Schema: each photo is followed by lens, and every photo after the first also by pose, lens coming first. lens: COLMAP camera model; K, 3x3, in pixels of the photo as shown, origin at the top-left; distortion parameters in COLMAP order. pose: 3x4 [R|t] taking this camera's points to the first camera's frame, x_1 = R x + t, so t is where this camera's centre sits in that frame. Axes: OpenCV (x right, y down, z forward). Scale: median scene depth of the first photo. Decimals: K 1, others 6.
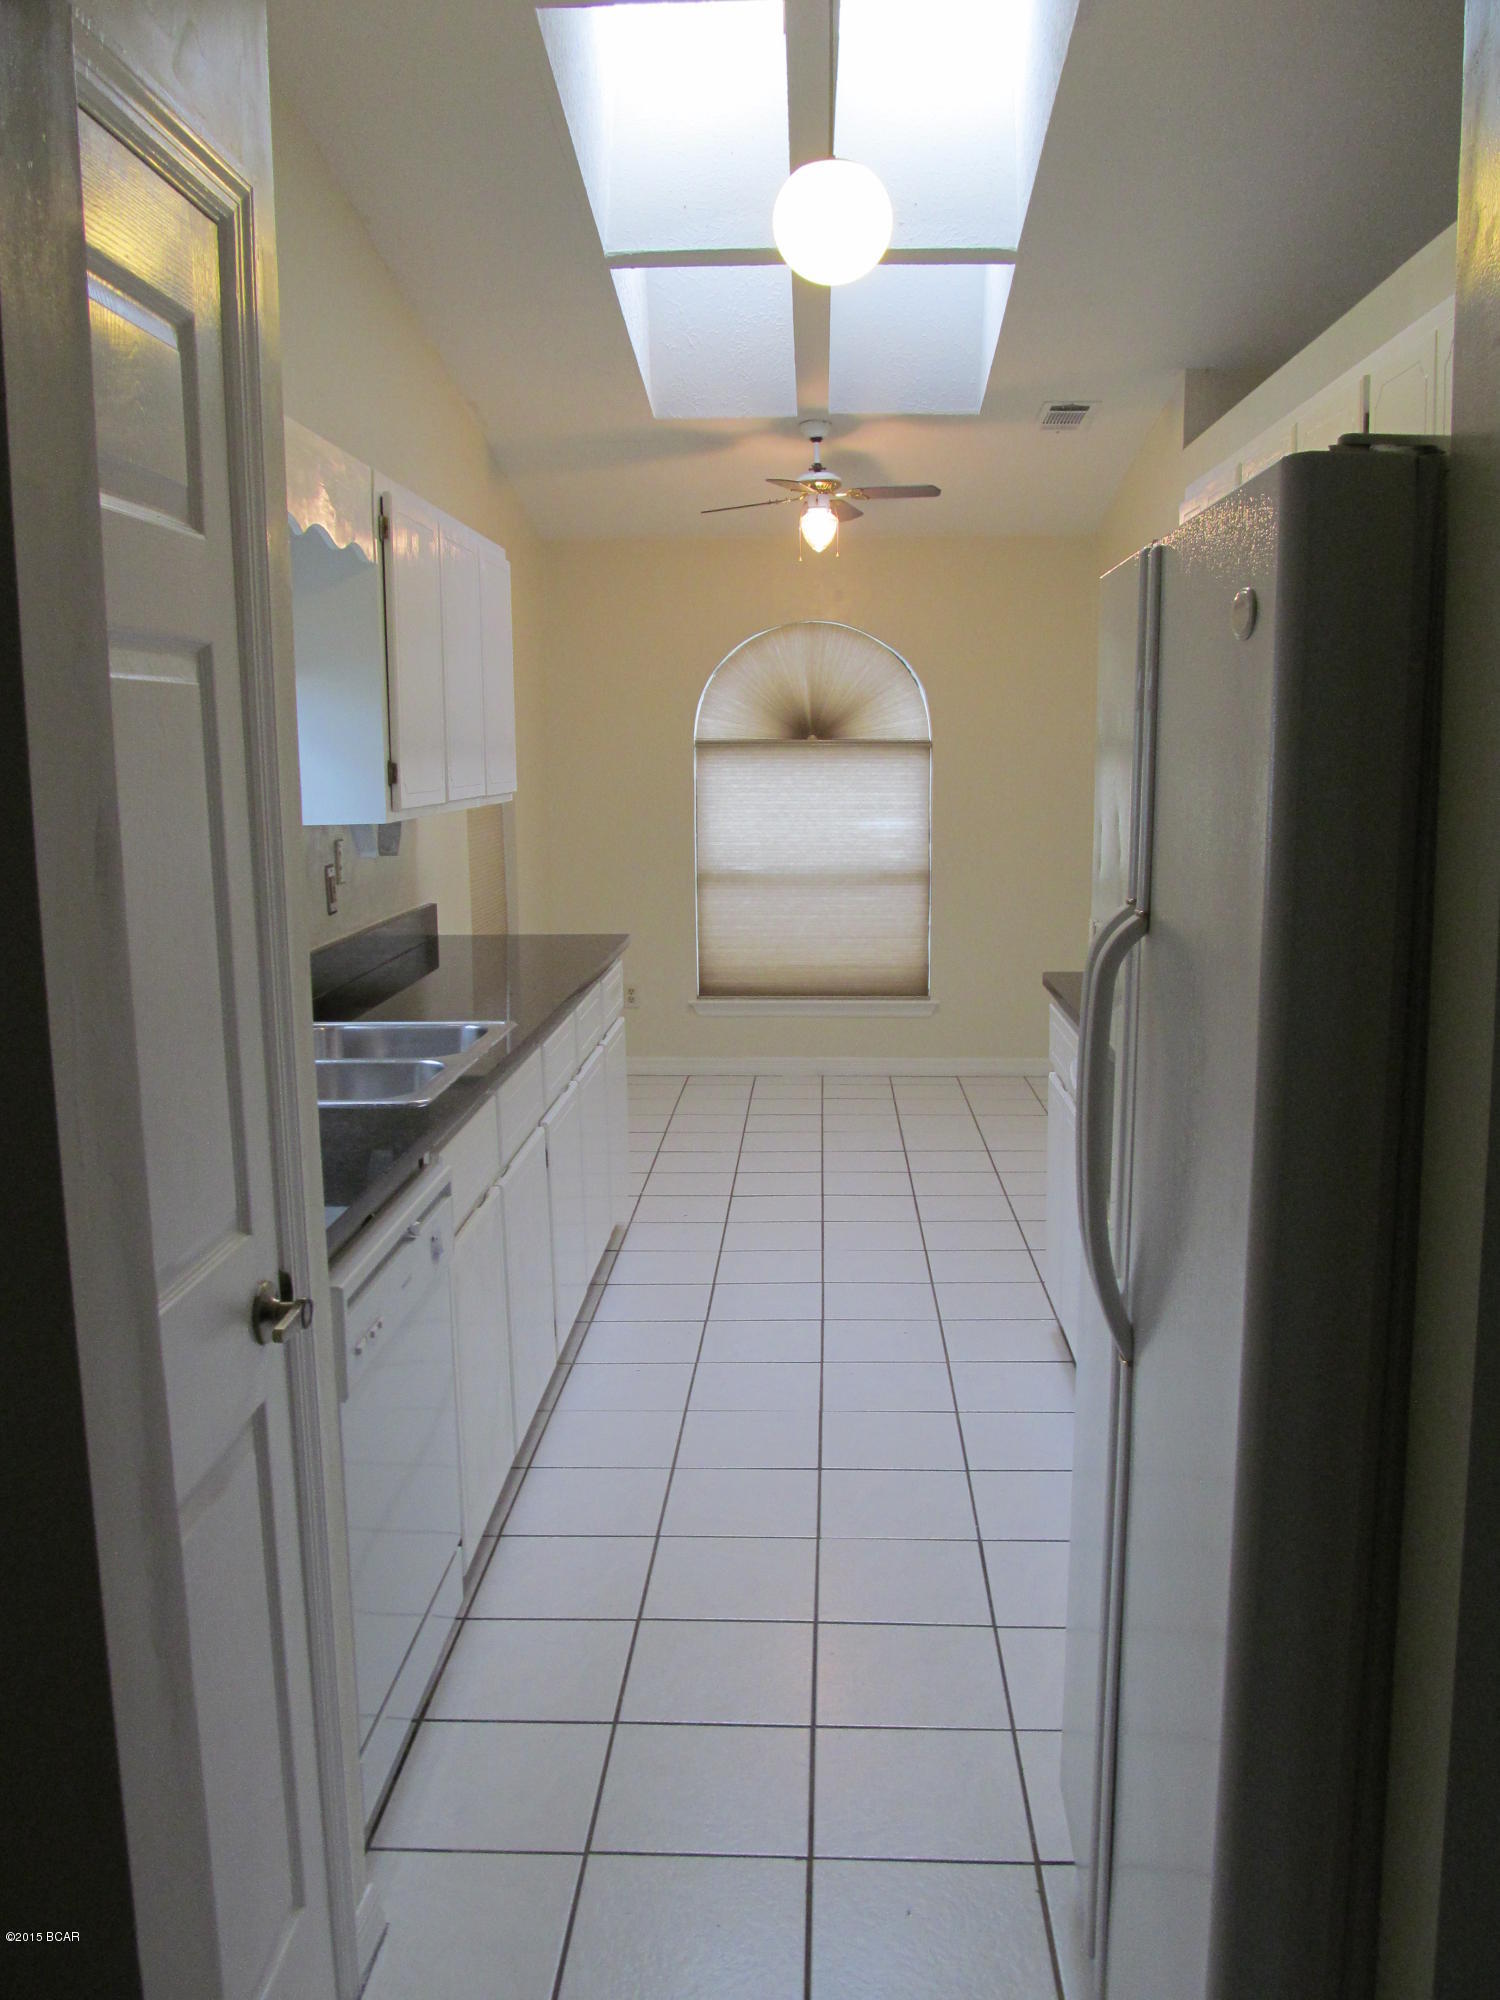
lens RADIAL K [[1644.8, 0, 745.0], [0, 1644.8, 965.3], [0, 0, 1]] dist [-0.070163, 0.032590]
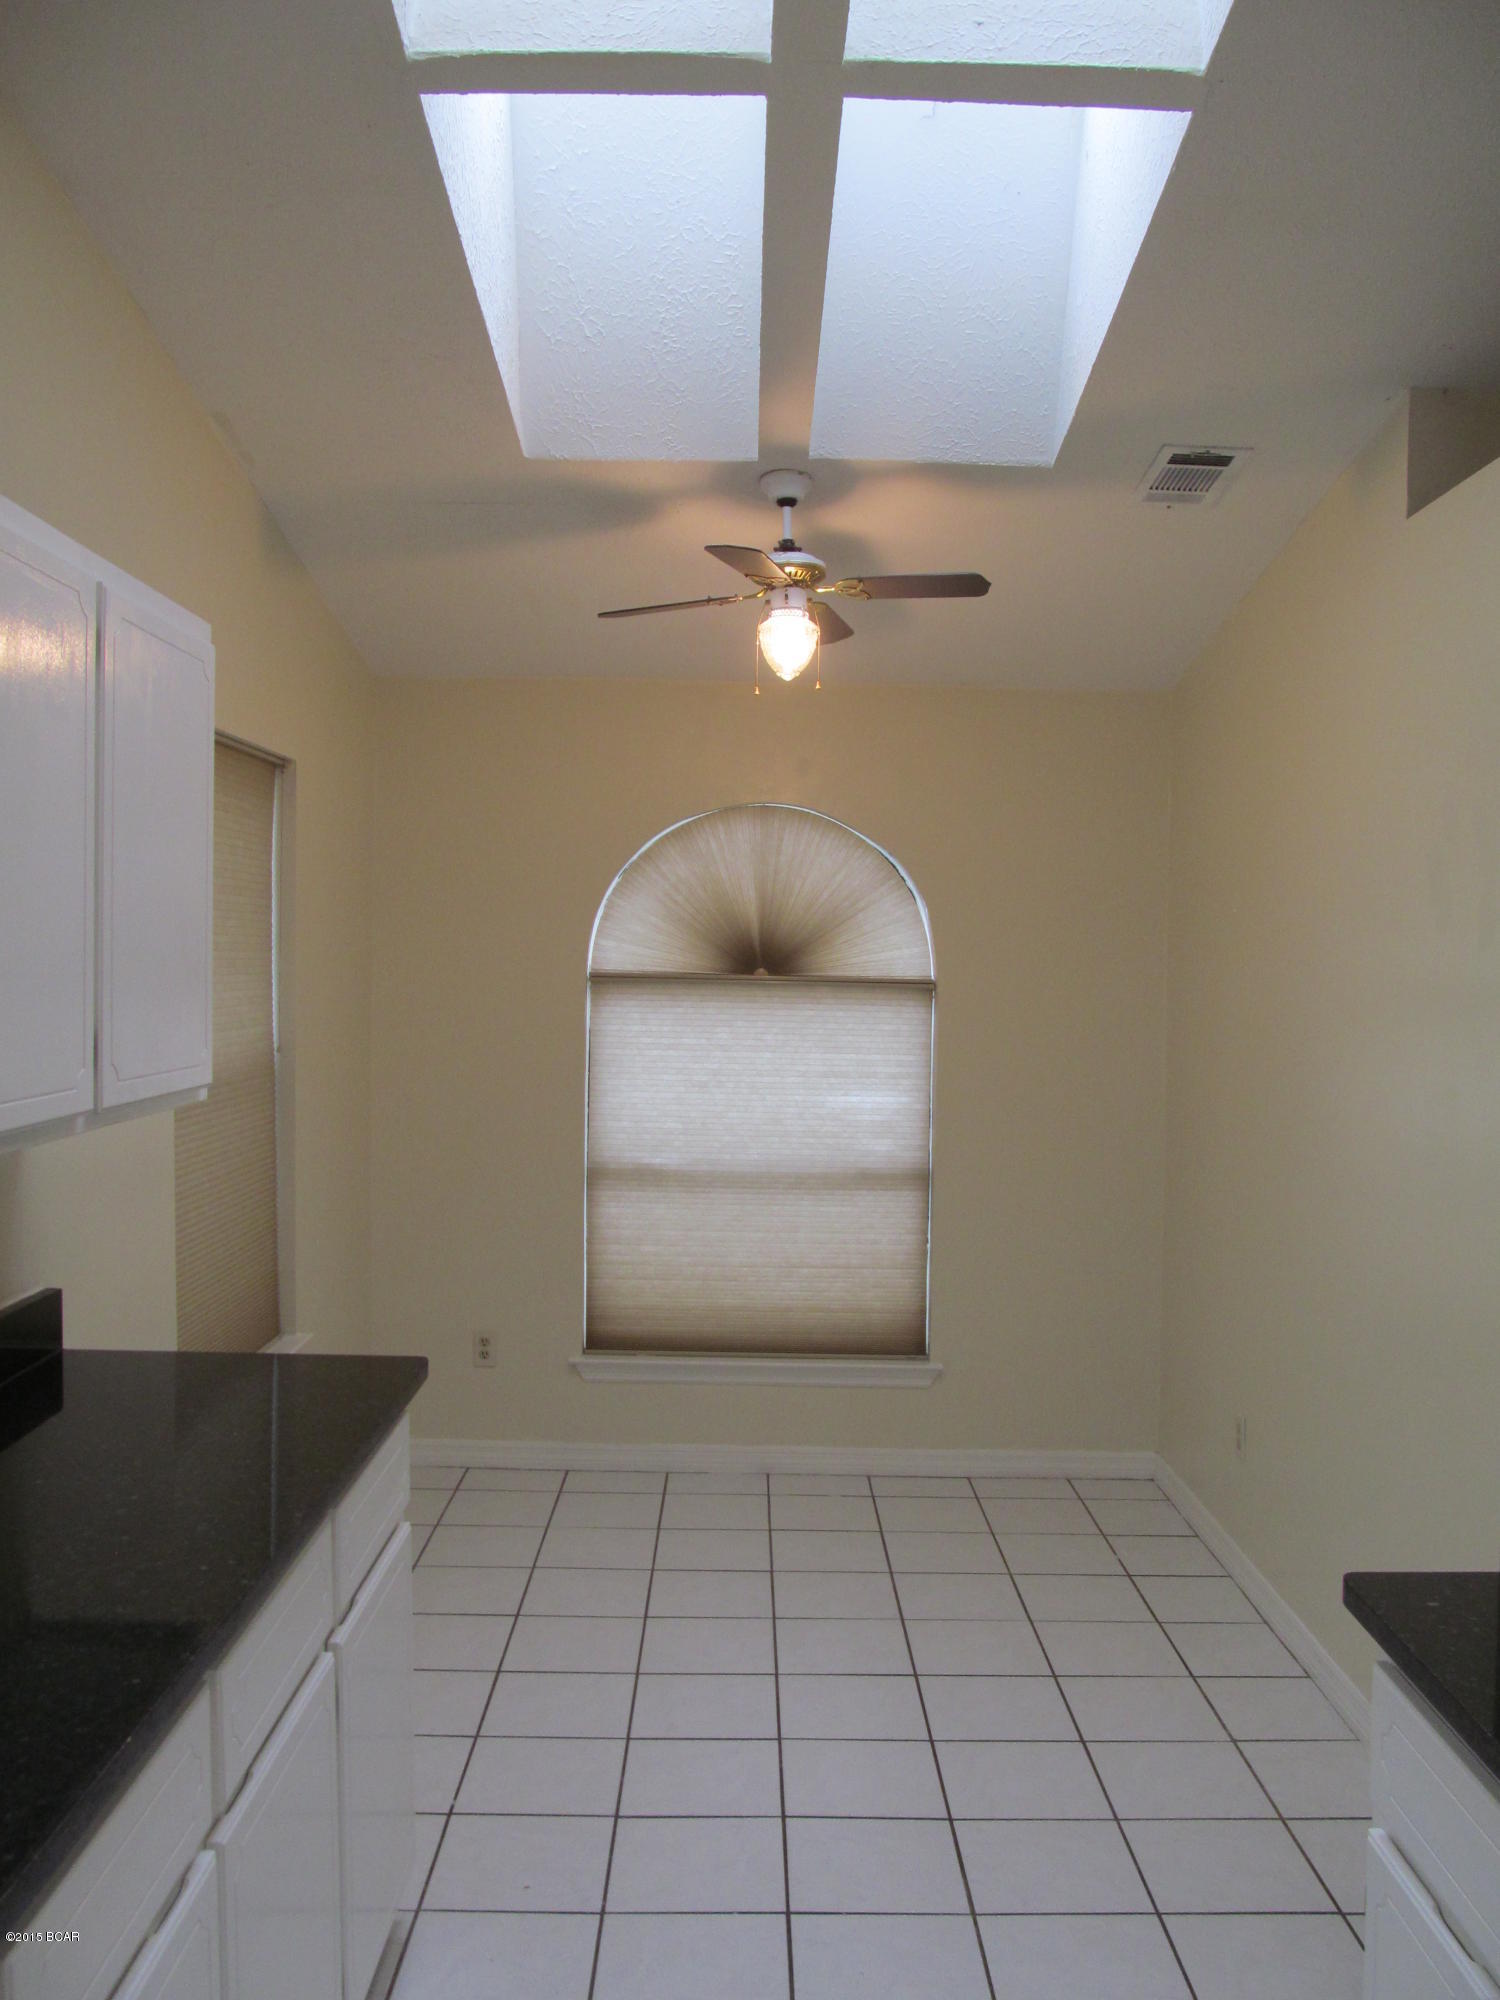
lens RADIAL K [[1644.8, 0, 749.9], [0, 1644.8, 1004.6], [0, 0, 1]] dist [-0.070163, 0.032590]
pose [[0.998444, 0.021785, 0.051337, 0.001543], [-0.016354, 0.994451, -0.103923, -0.054277], [-0.053316, 0.102922, 0.993260, 0.324175]]
